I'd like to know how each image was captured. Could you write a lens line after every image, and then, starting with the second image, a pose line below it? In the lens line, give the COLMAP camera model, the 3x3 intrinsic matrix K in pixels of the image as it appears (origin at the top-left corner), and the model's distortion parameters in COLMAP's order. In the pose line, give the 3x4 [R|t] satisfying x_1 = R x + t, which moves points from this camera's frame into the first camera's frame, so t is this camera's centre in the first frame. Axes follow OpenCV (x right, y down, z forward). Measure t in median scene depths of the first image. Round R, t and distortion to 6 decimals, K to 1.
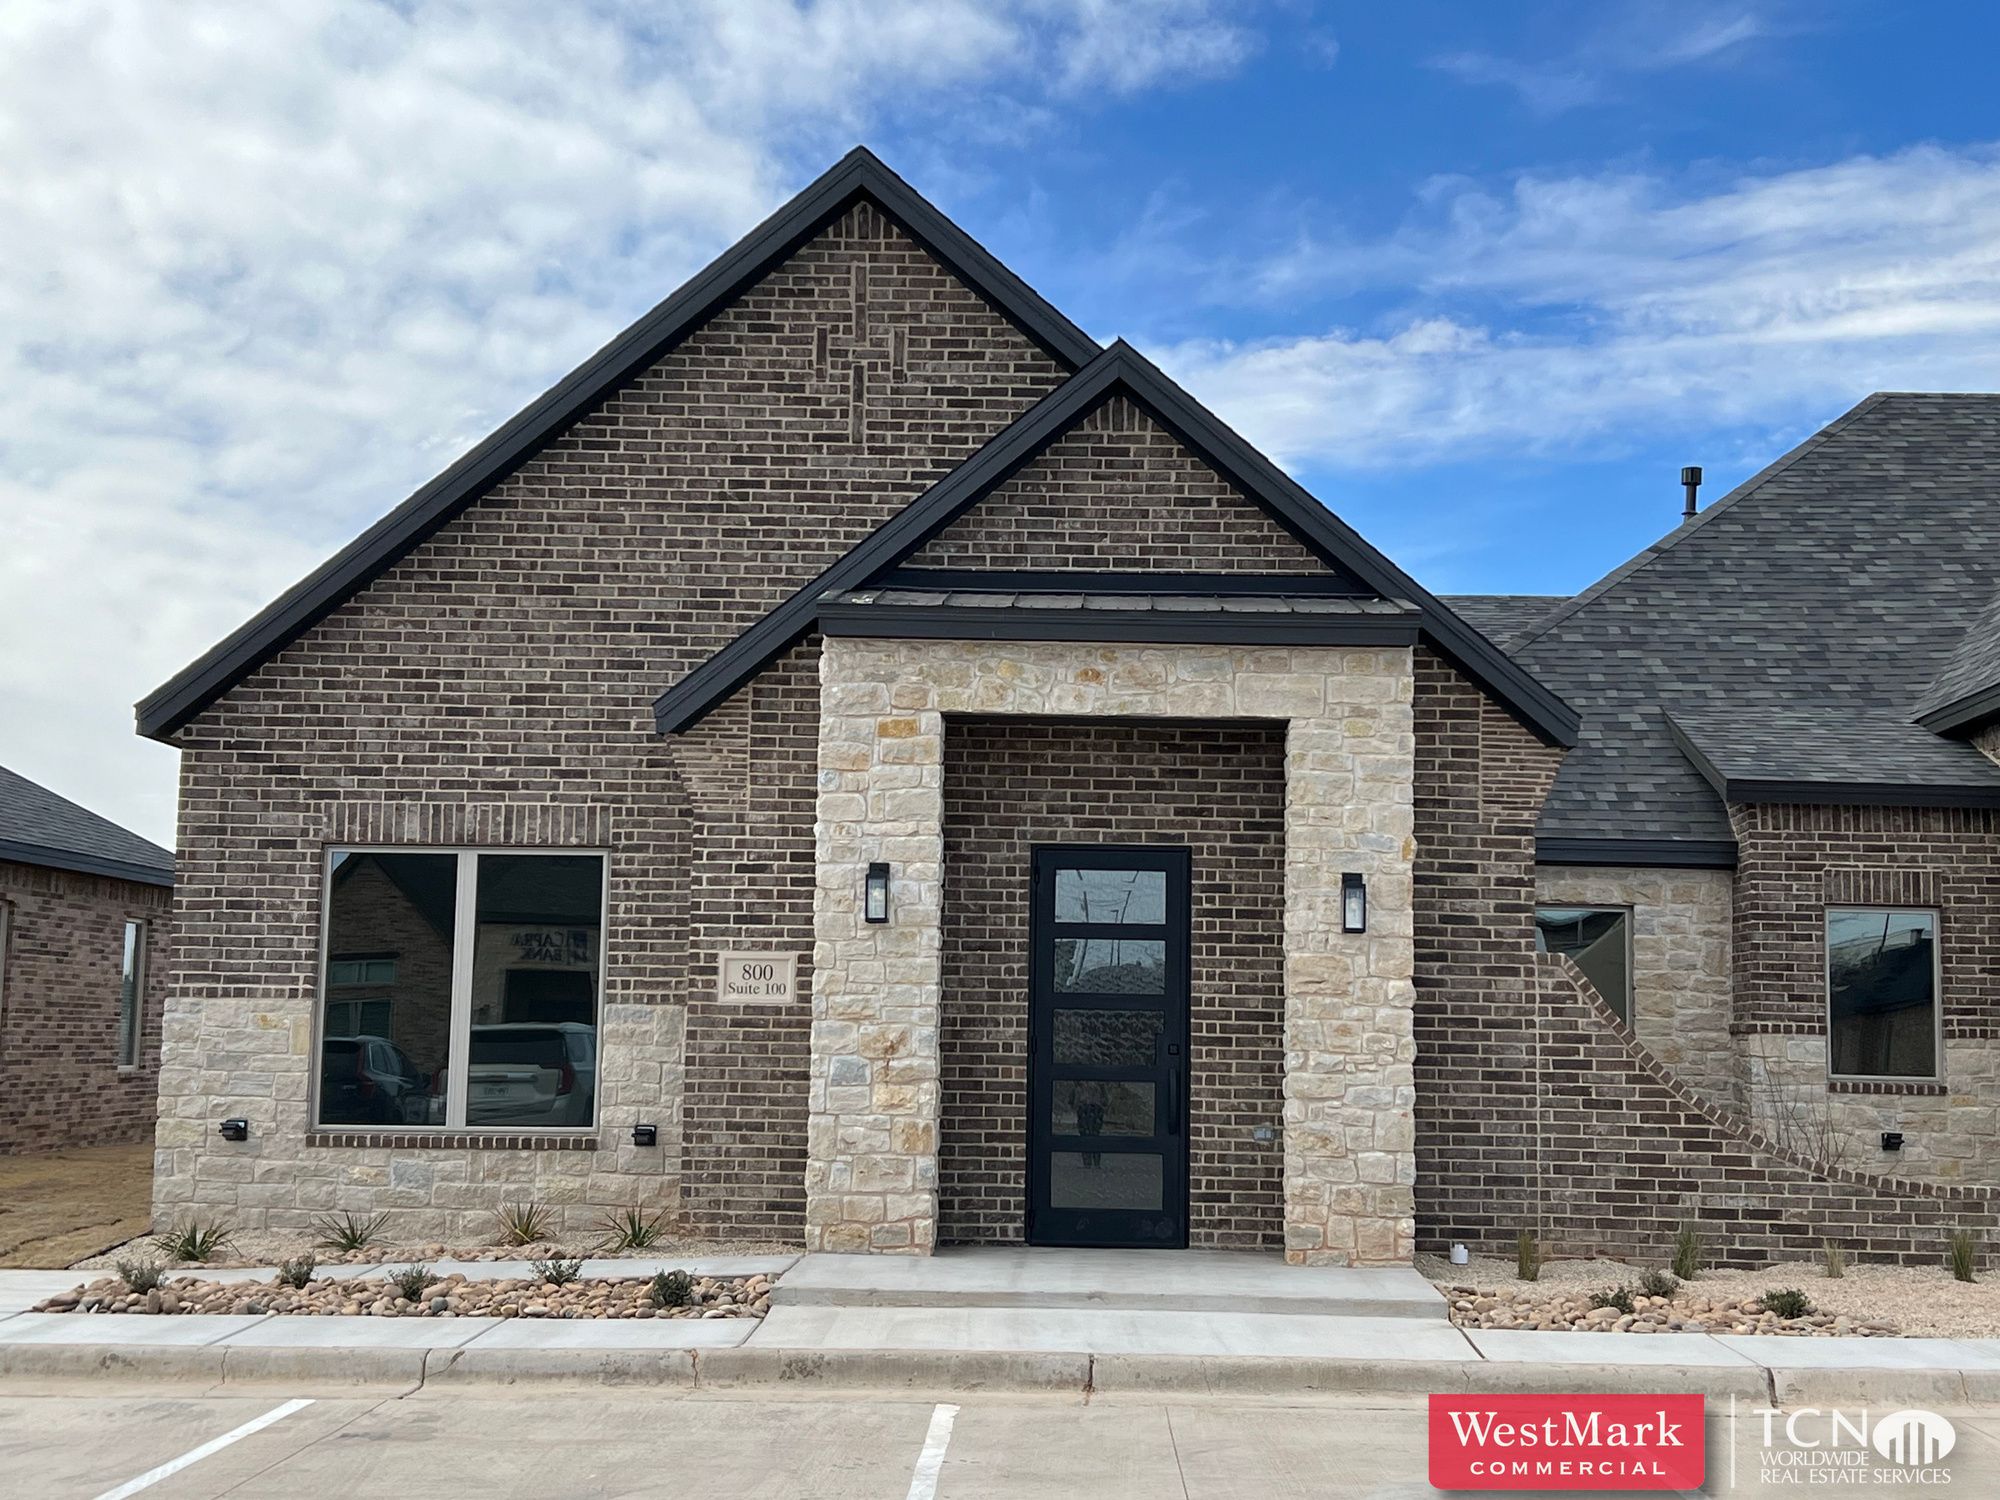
lens RADIAL K [[2698.0, 0, 996.8], [0, 2698.0, 744.7], [0, 0, 1]] dist [0.087556, 0.000000]
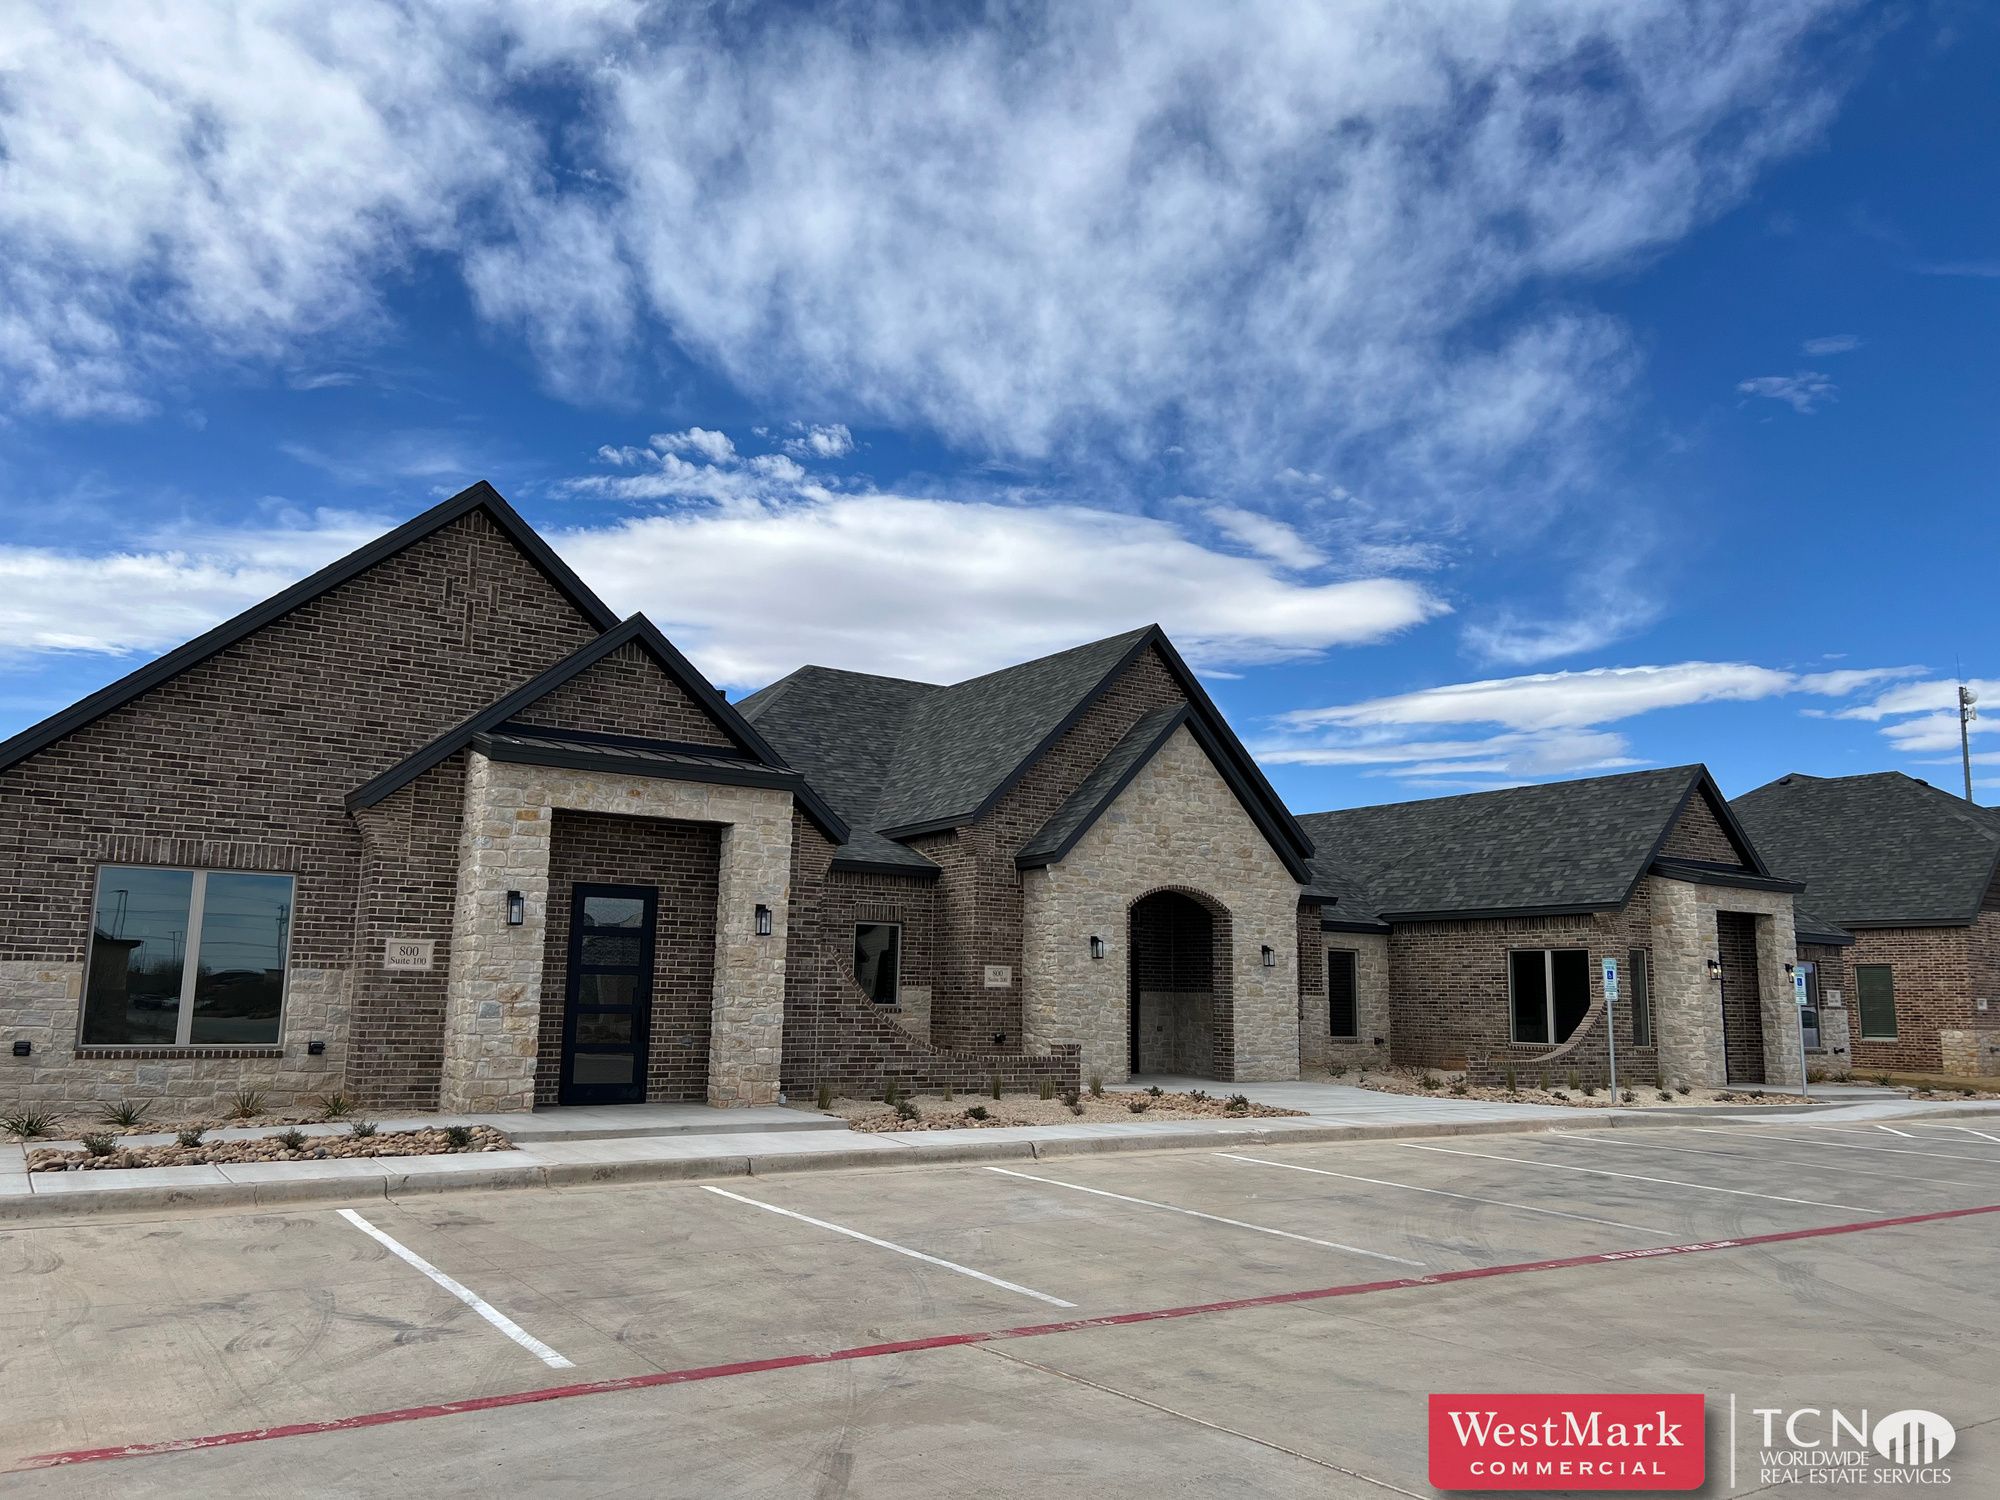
lens RADIAL K [[1493.4, 0, 1003.2], [0, 1493.4, 751.3], [0, 0, 1]] dist [-0.037248, 0.003299]
pose [[0.809181, 0.088242, 0.580896, -0.337718], [-0.062710, 0.995981, -0.063941, -0.004673], [-0.584204, 0.015312, 0.811462, 0.021353]]
